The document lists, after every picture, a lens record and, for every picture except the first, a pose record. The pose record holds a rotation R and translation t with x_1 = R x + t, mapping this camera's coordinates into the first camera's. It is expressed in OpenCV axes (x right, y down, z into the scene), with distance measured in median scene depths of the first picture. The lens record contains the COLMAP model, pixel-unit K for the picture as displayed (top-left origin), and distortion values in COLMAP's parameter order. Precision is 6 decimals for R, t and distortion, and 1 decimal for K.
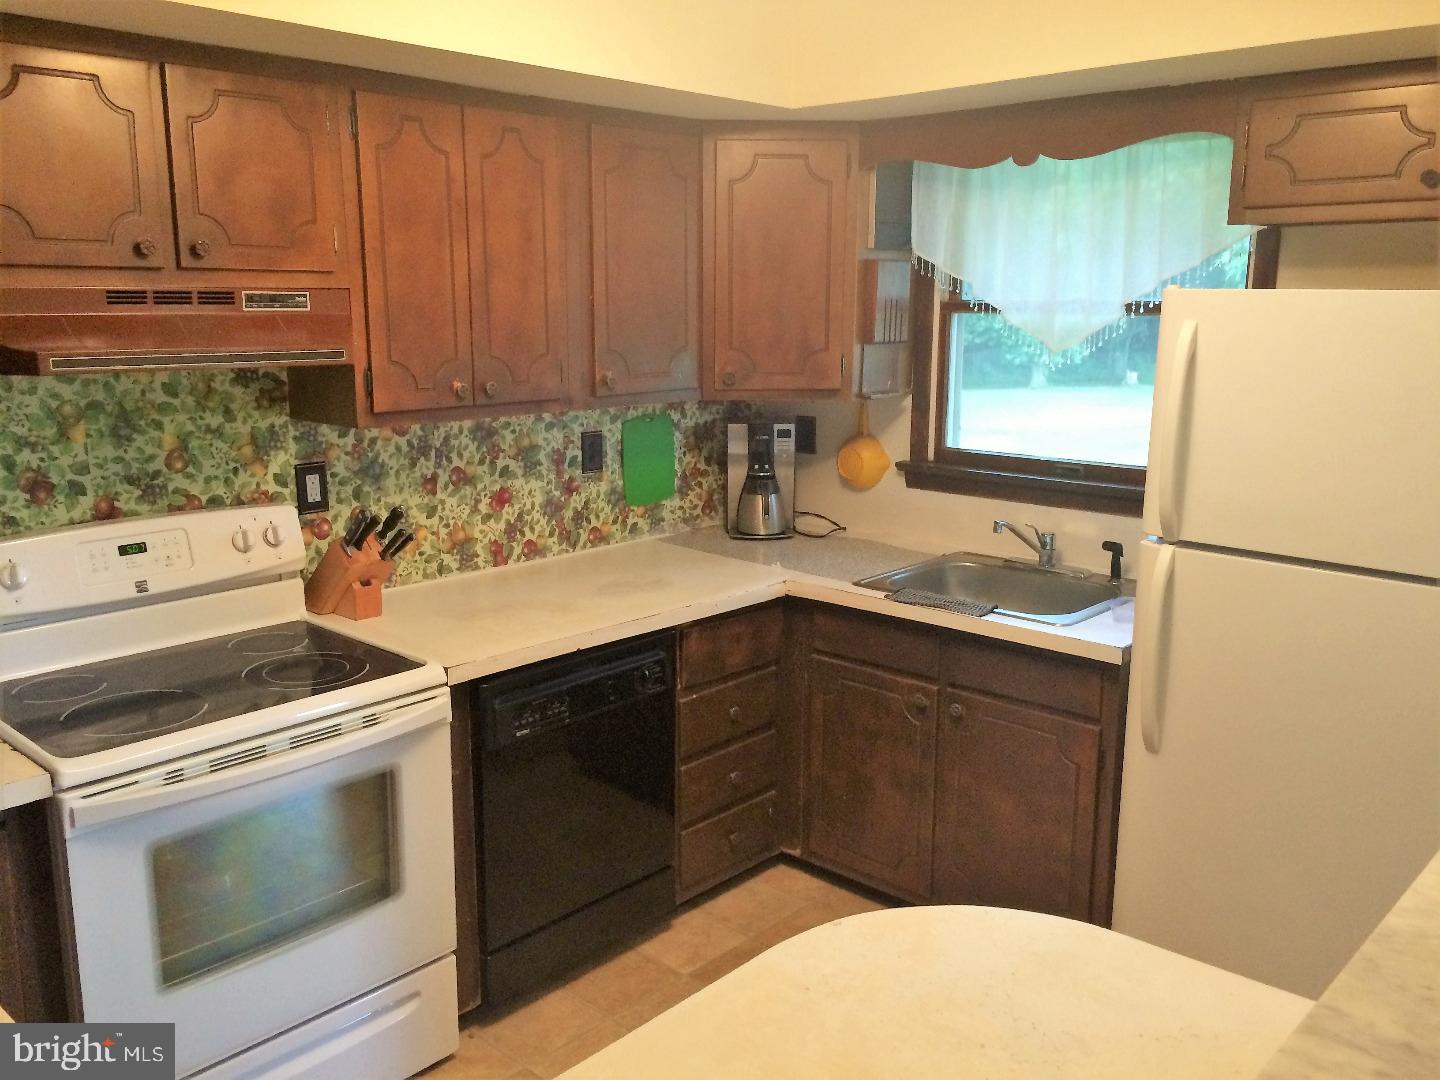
lens RADIAL K [[1221.3, 0, 720.8], [0, 1221.3, 538.7], [0, 0, 1]] dist [0.052315, -0.027947]
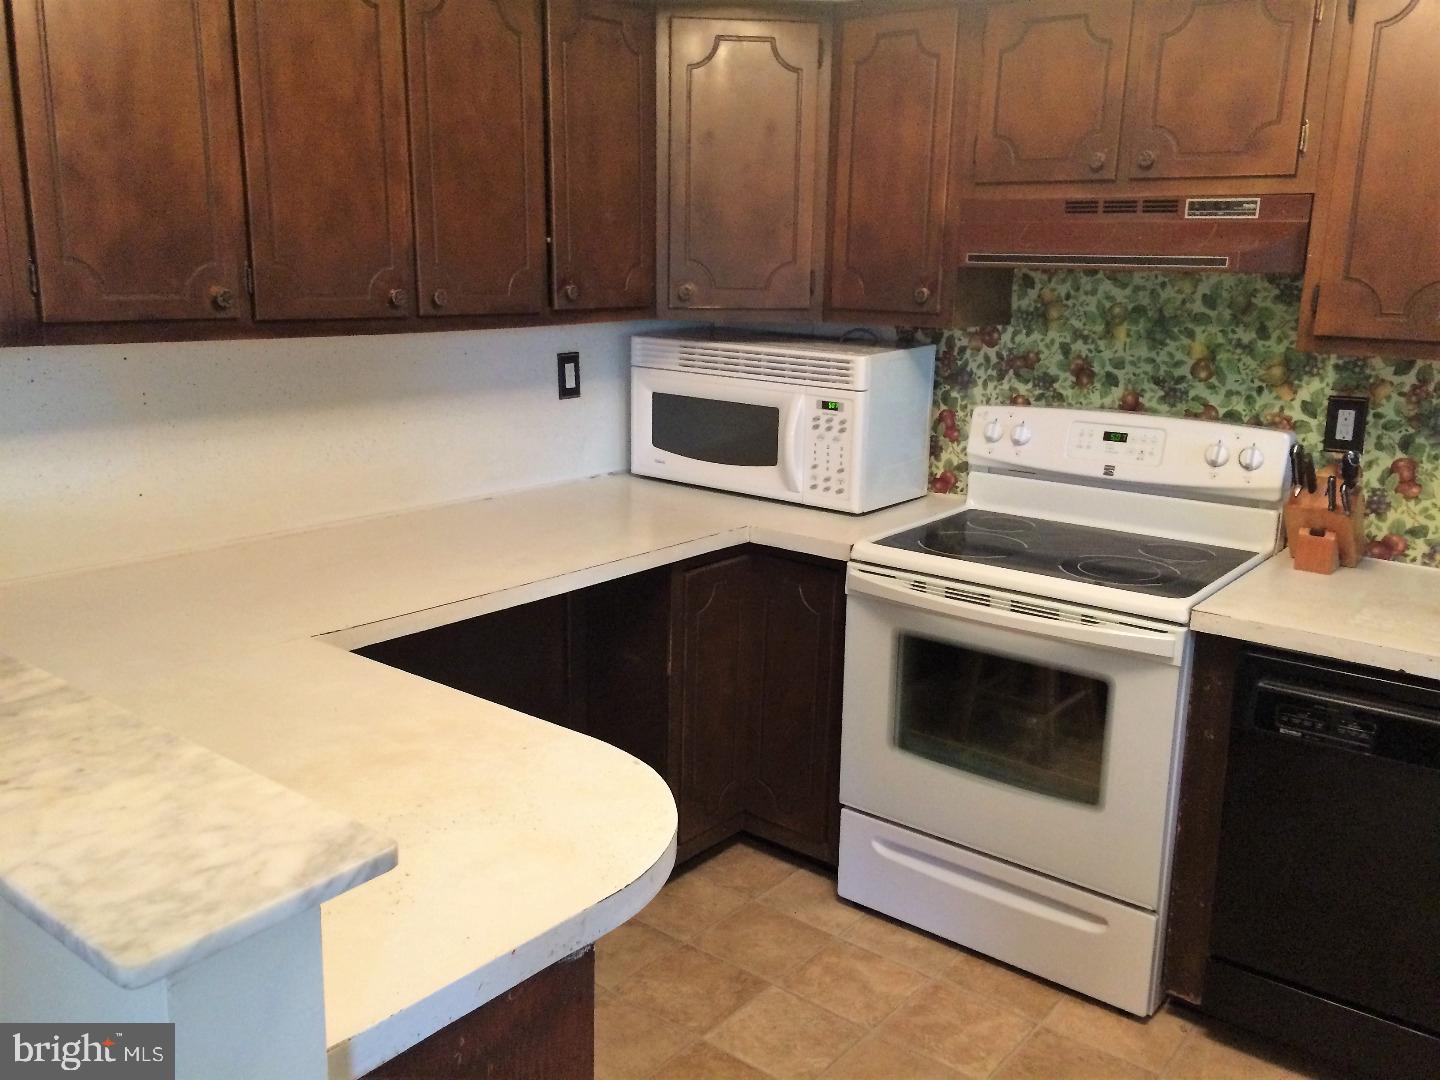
lens RADIAL K [[1221.3, 0, 720.8], [0, 1221.3, 538.5], [0, 0, 1]] dist [0.052315, -0.027947]
pose [[0.074063, 0.224805, -0.971585, 0.592928], [-0.218863, 0.954173, 0.204092, -0.051338], [0.972941, 0.197529, 0.119871, 0.510221]]
